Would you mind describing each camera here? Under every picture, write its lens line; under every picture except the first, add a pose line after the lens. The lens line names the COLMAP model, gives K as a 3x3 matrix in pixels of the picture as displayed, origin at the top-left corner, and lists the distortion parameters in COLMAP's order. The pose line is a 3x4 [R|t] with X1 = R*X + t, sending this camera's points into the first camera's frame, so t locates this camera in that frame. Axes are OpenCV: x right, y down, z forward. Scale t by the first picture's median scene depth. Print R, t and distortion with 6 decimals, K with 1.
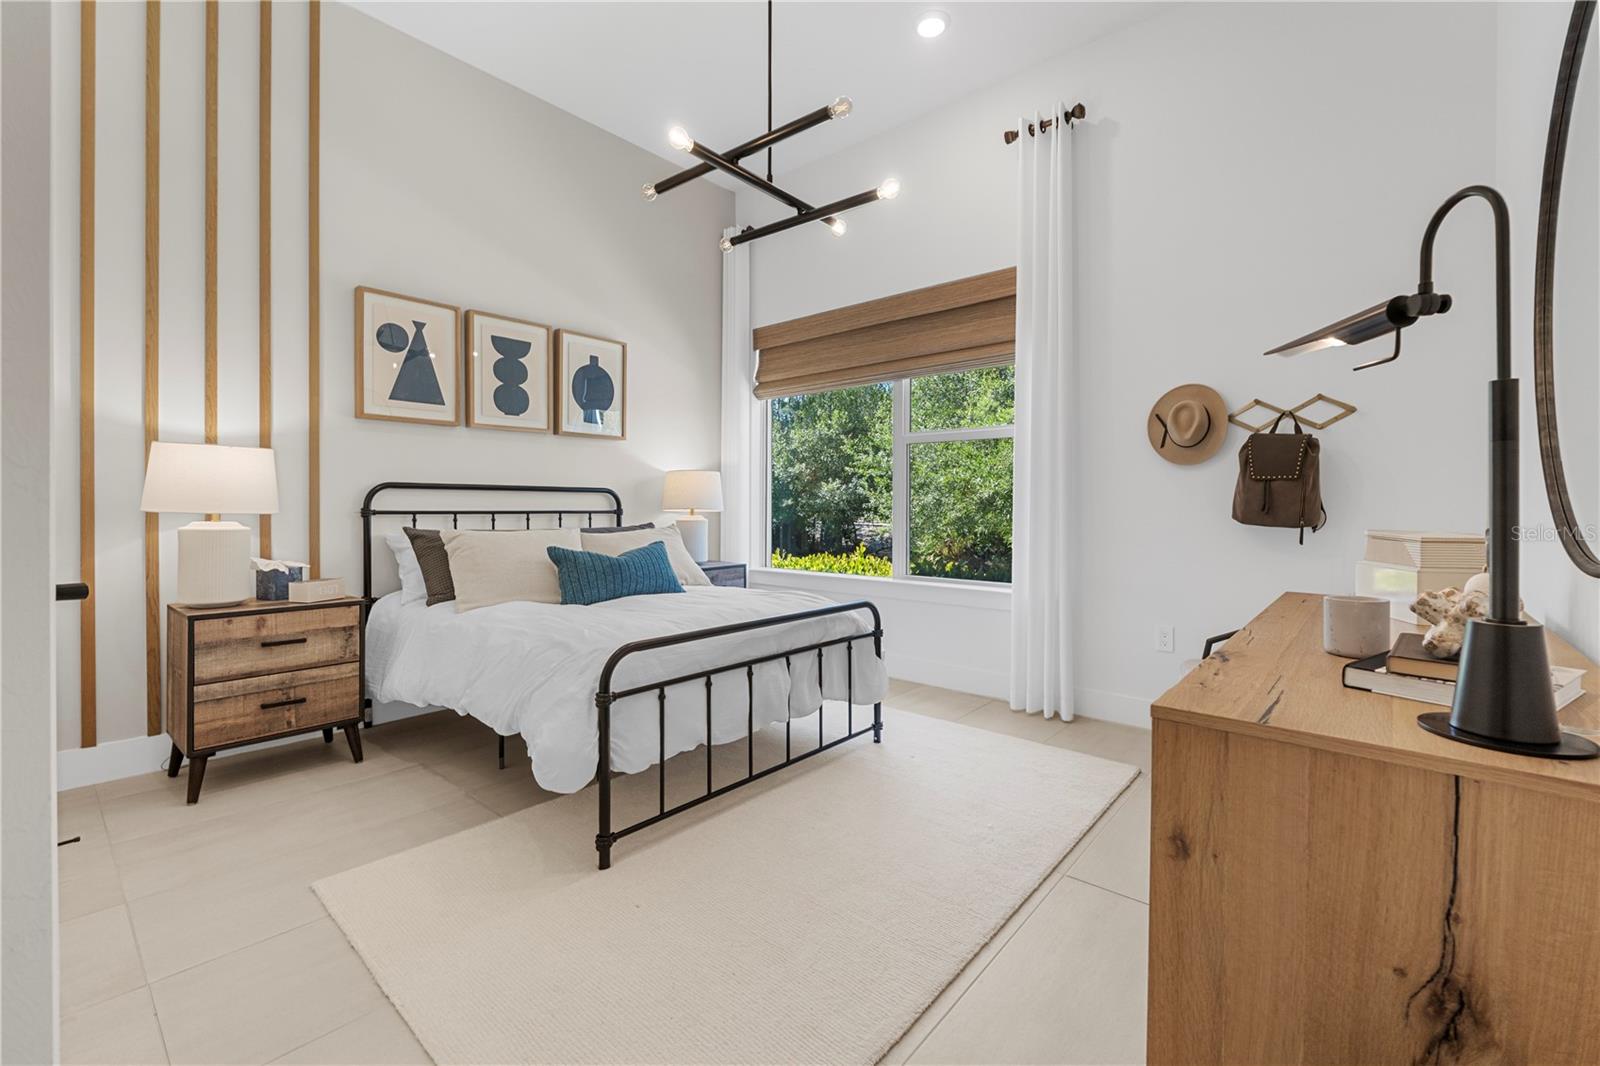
lens RADIAL K [[669.8, 0, 812.8], [0, 669.8, 509.0], [0, 0, 1]] dist [-0.007624, 0.000131]
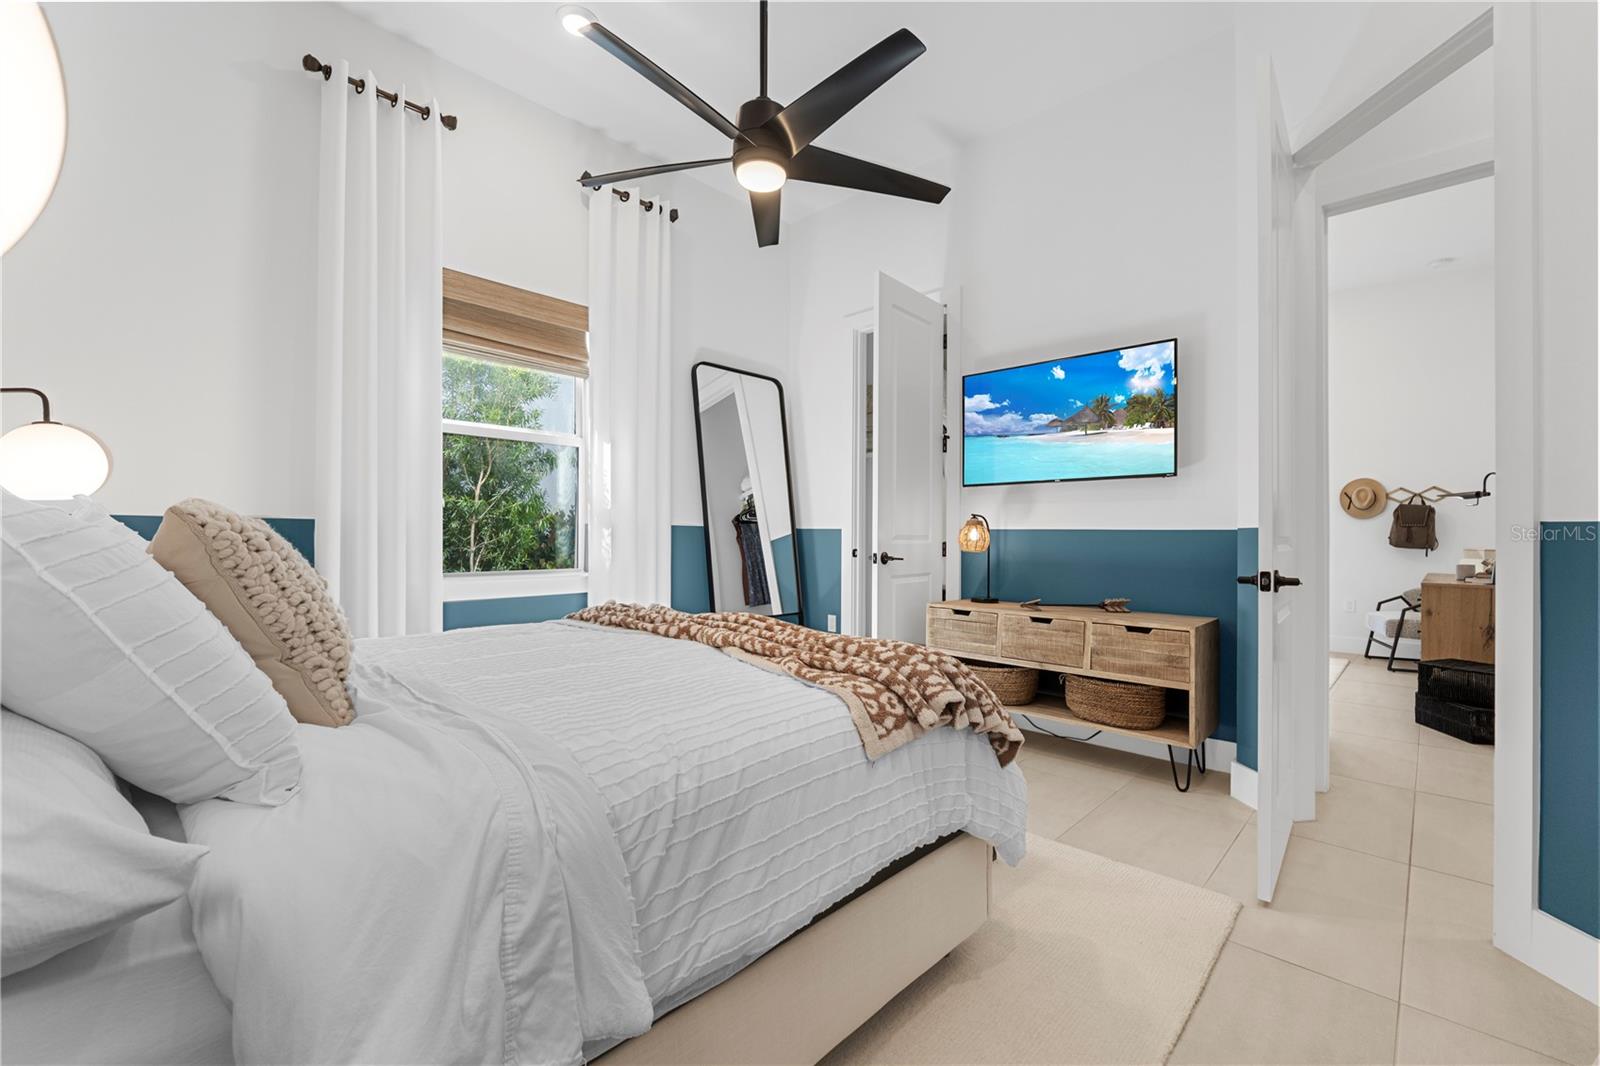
lens RADIAL K [[669.8, 0, 802.5], [0, 669.8, 531.6], [0, 0, 1]] dist [-0.007624, 0.000131]
pose [[0.998143, 0.002642, -0.060852, -1.086659], [-0.003370, 0.999924, -0.011851, 0.004006], [0.060817, 0.012034, 0.998076, -1.199664]]
